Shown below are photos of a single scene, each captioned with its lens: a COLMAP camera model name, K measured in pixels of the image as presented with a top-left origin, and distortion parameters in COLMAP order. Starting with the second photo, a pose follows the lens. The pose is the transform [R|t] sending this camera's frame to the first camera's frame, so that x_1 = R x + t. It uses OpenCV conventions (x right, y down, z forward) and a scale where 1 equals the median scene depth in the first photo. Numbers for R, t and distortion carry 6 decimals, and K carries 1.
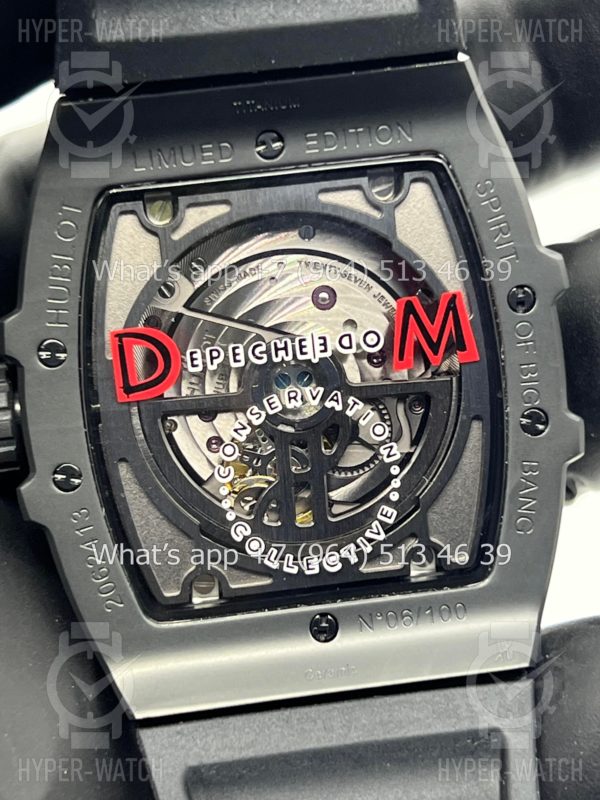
lens RADIAL K [[1997.3, 0, 304.1], [0, 1997.3, 407.2], [0, 0, 1]] dist [0.357915, 0.000000]
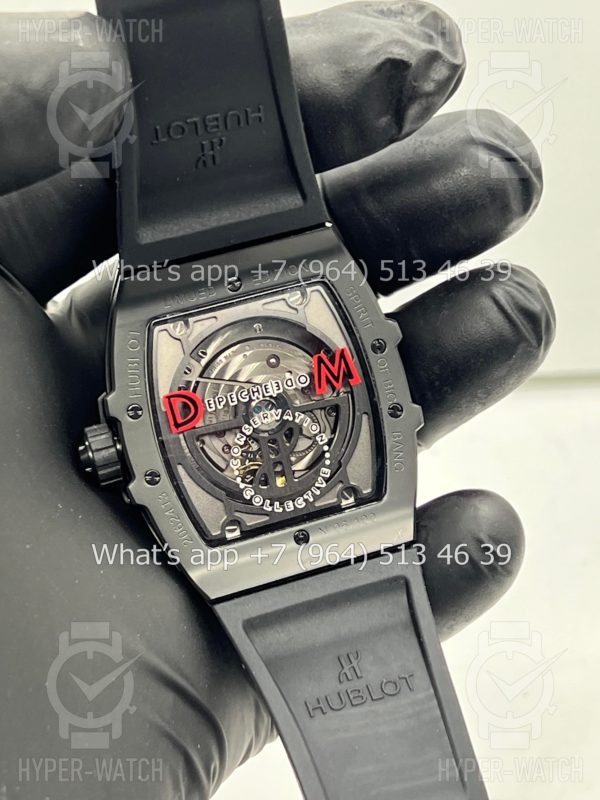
lens RADIAL K [[1997.3, 0, 297.5], [0, 1997.3, 397.3], [0, 0, 1]] dist [0.357915, 0.000000]
pose [[0.982155, -0.145812, 0.118788, -0.191825], [0.151476, 0.987648, -0.040086, 0.055136], [-0.111475, 0.057364, 0.992110, -0.823578]]
